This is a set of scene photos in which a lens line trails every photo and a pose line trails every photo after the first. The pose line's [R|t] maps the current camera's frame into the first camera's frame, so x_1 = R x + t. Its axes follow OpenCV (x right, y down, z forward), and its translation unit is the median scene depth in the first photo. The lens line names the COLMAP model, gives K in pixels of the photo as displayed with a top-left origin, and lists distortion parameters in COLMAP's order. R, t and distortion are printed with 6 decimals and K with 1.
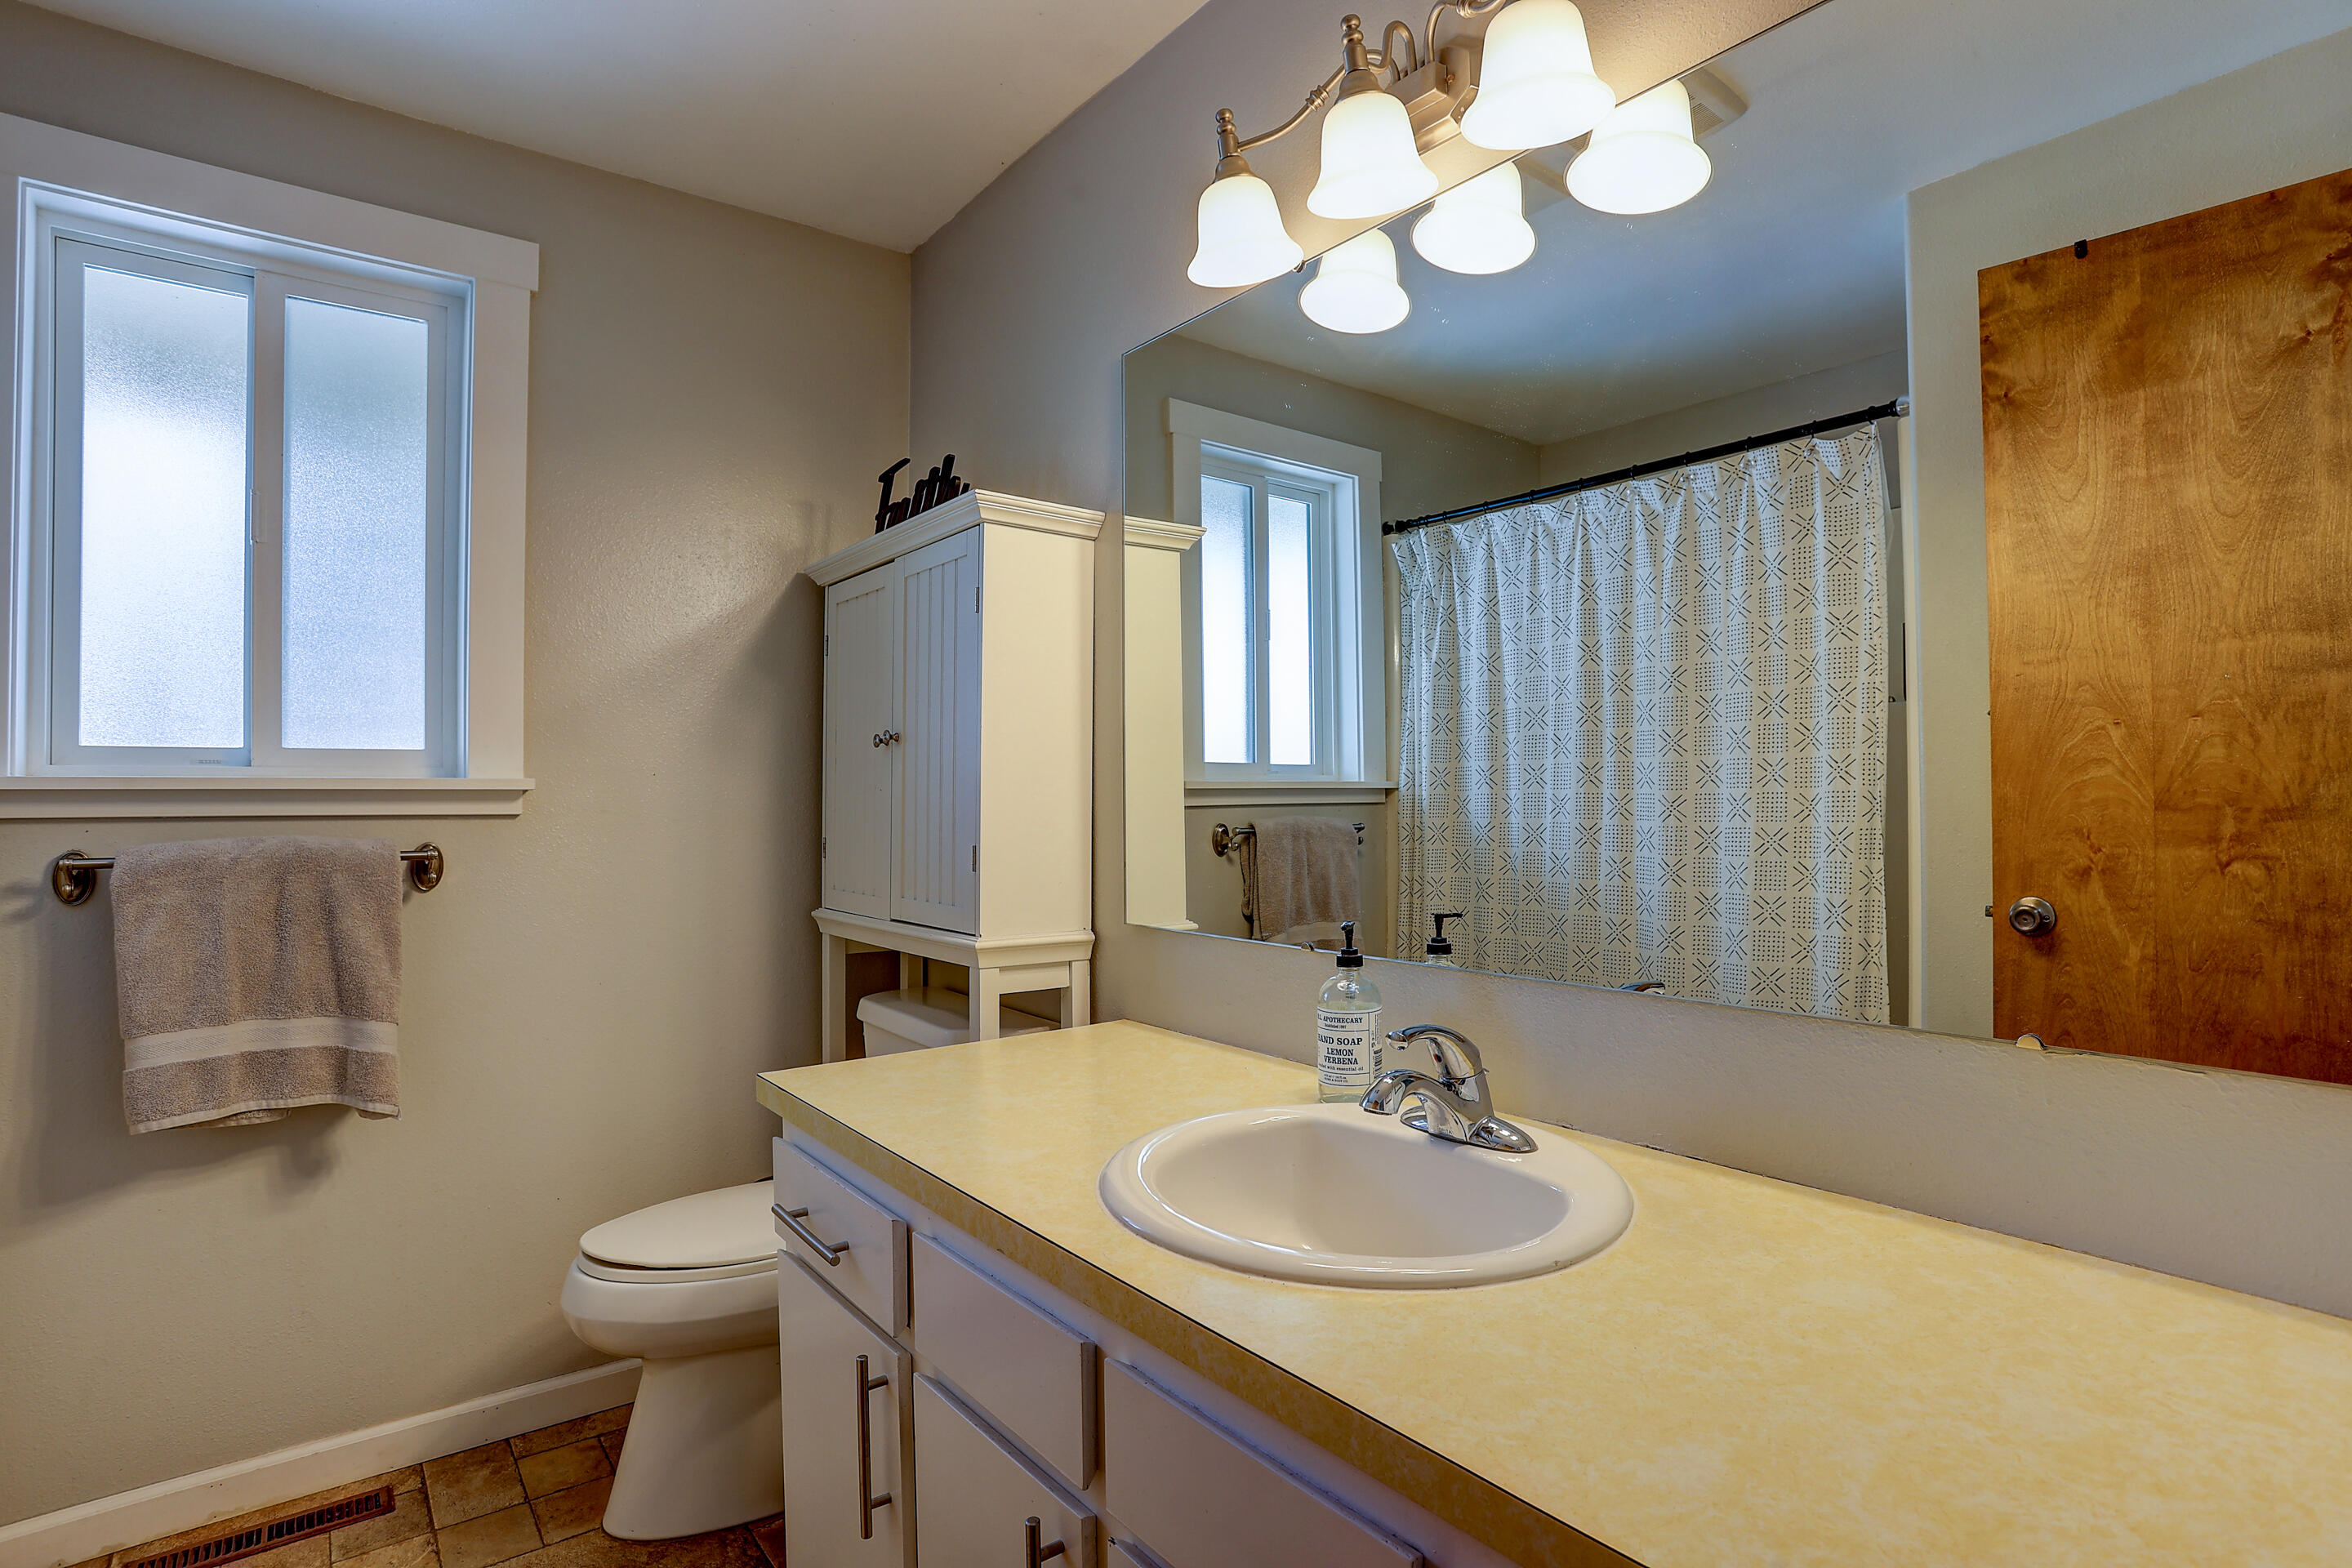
lens RADIAL K [[1169.2, 0, 1176.7], [0, 1169.2, 750.8], [0, 0, 1]] dist [-0.085311, 0.031868]
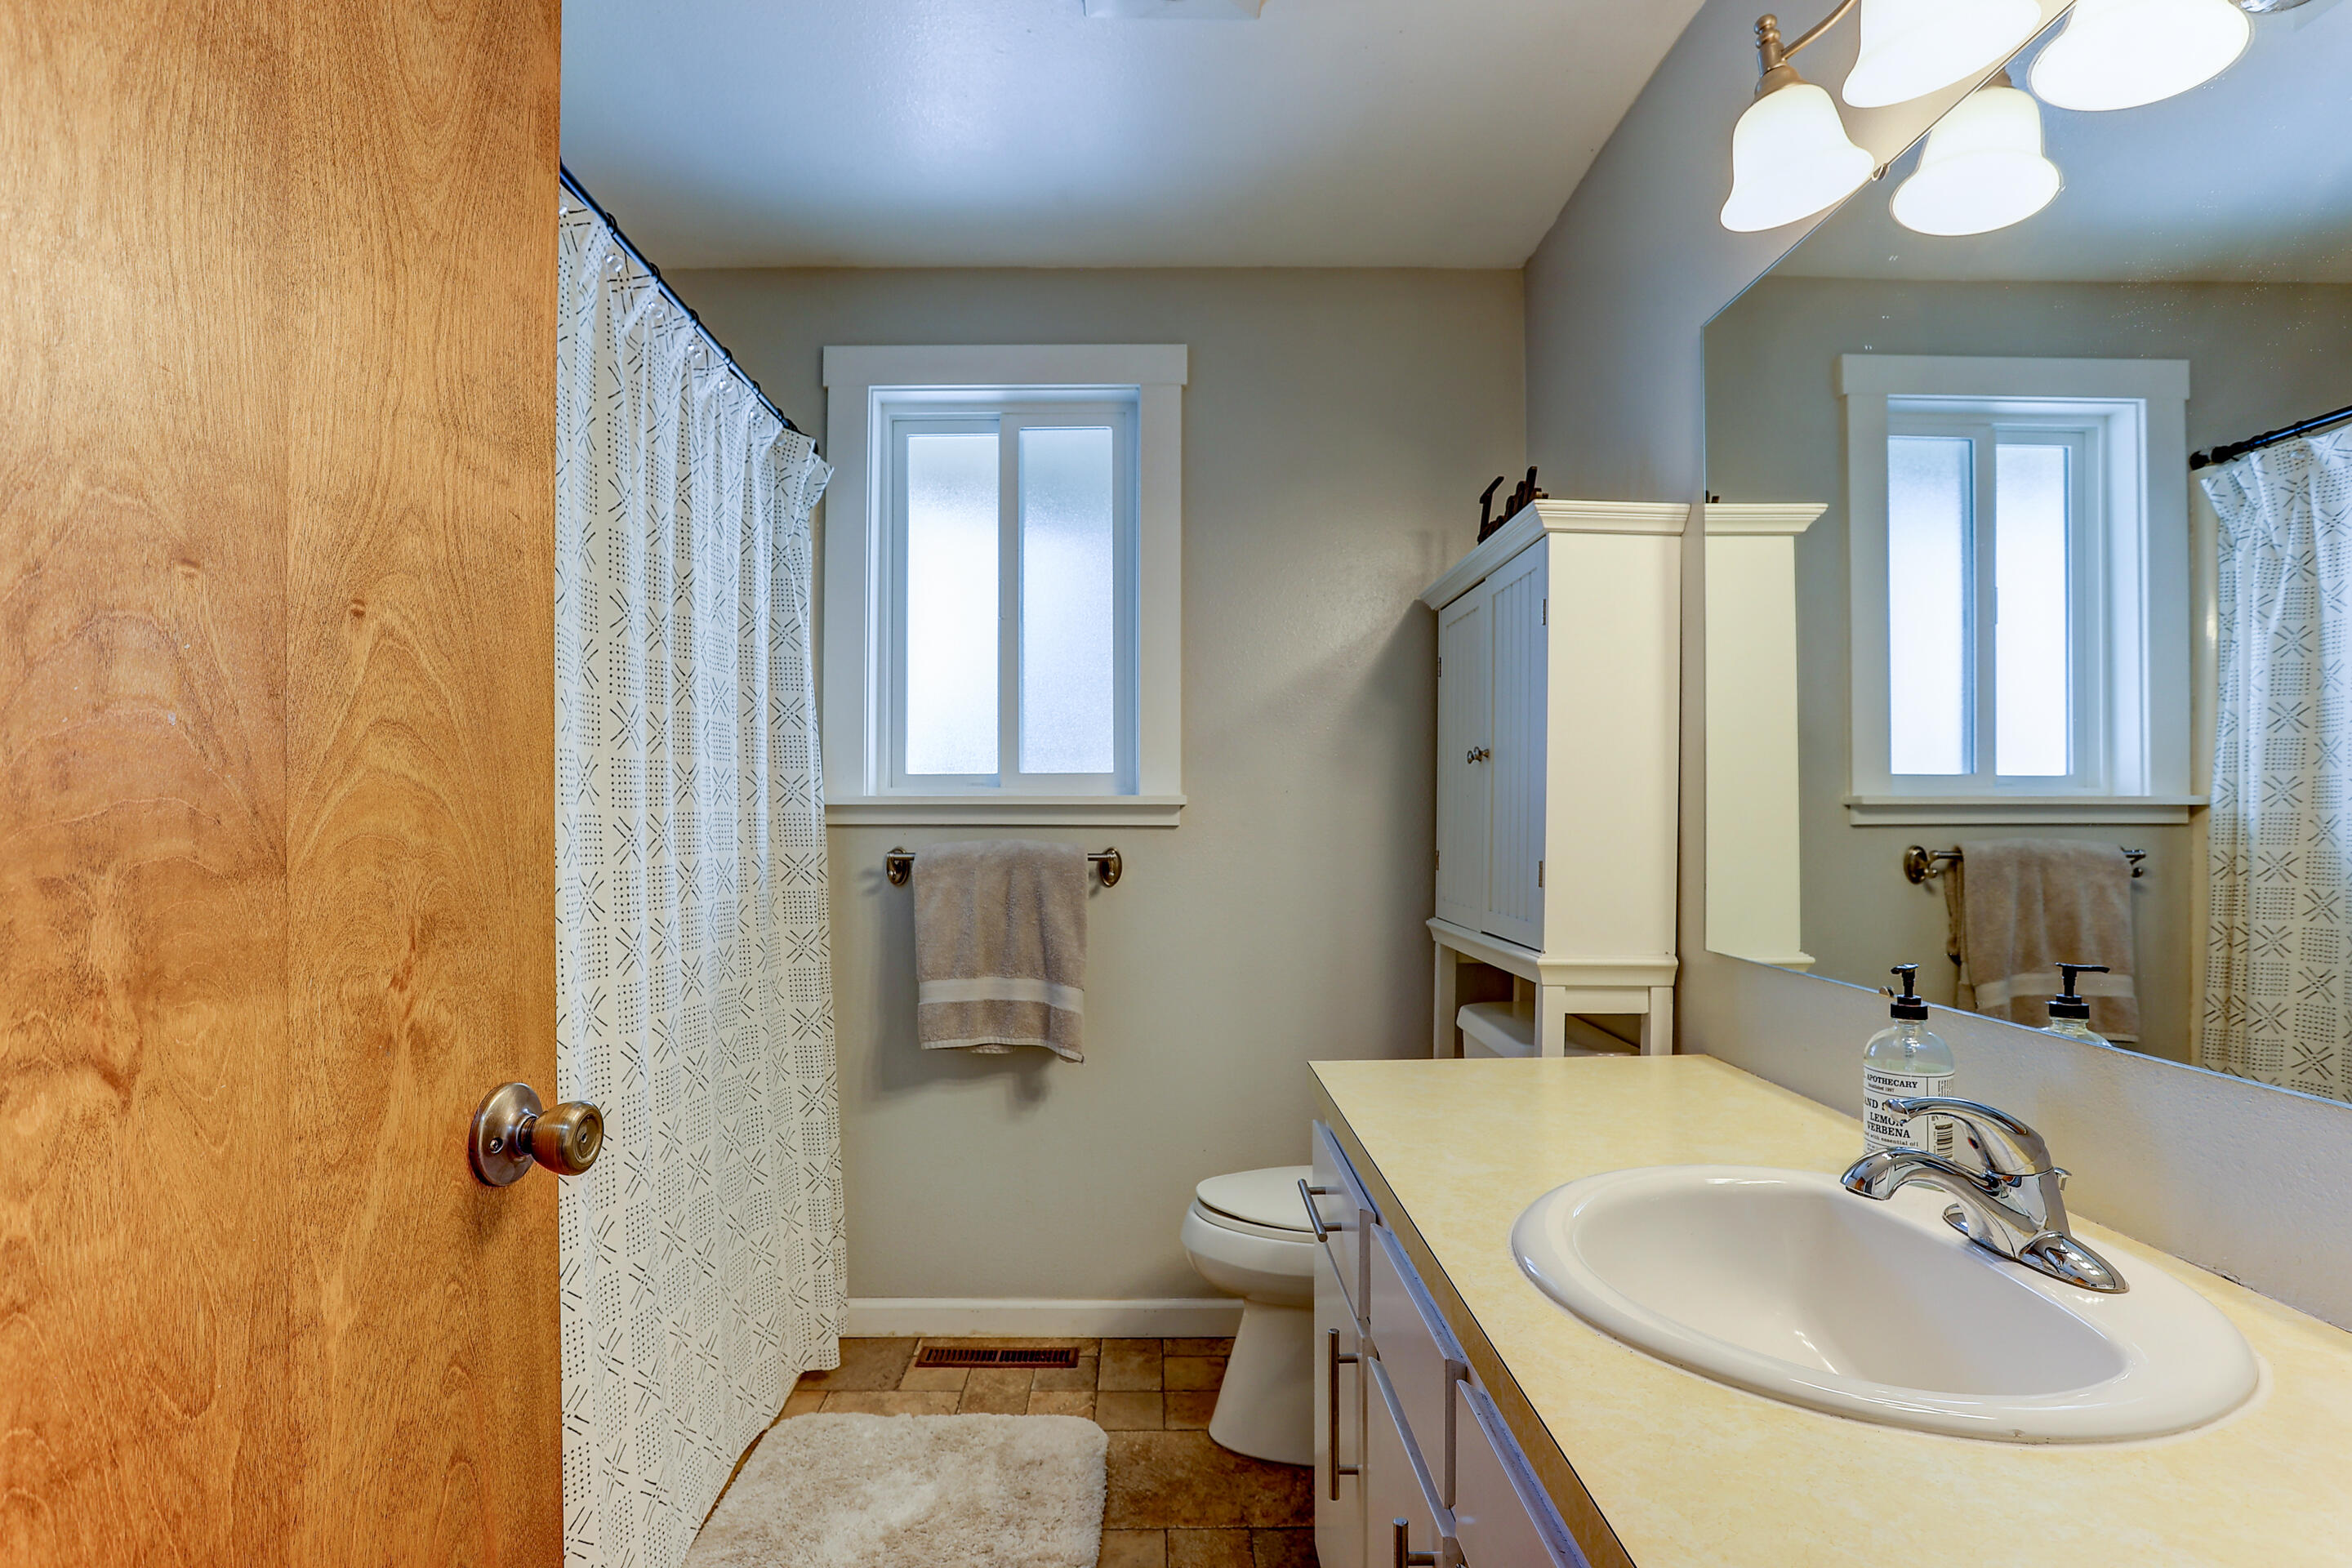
lens RADIAL K [[1152.6, 0, 1190.9], [0, 1152.6, 788.9], [0, 0, 1]] dist [-0.074928, 0.034509]
pose [[0.791772, -0.006419, -0.610783, 0.178546], [0.017496, 0.999773, 0.012174, 0.002776], [0.610566, -0.020326, 0.791705, 0.050022]]
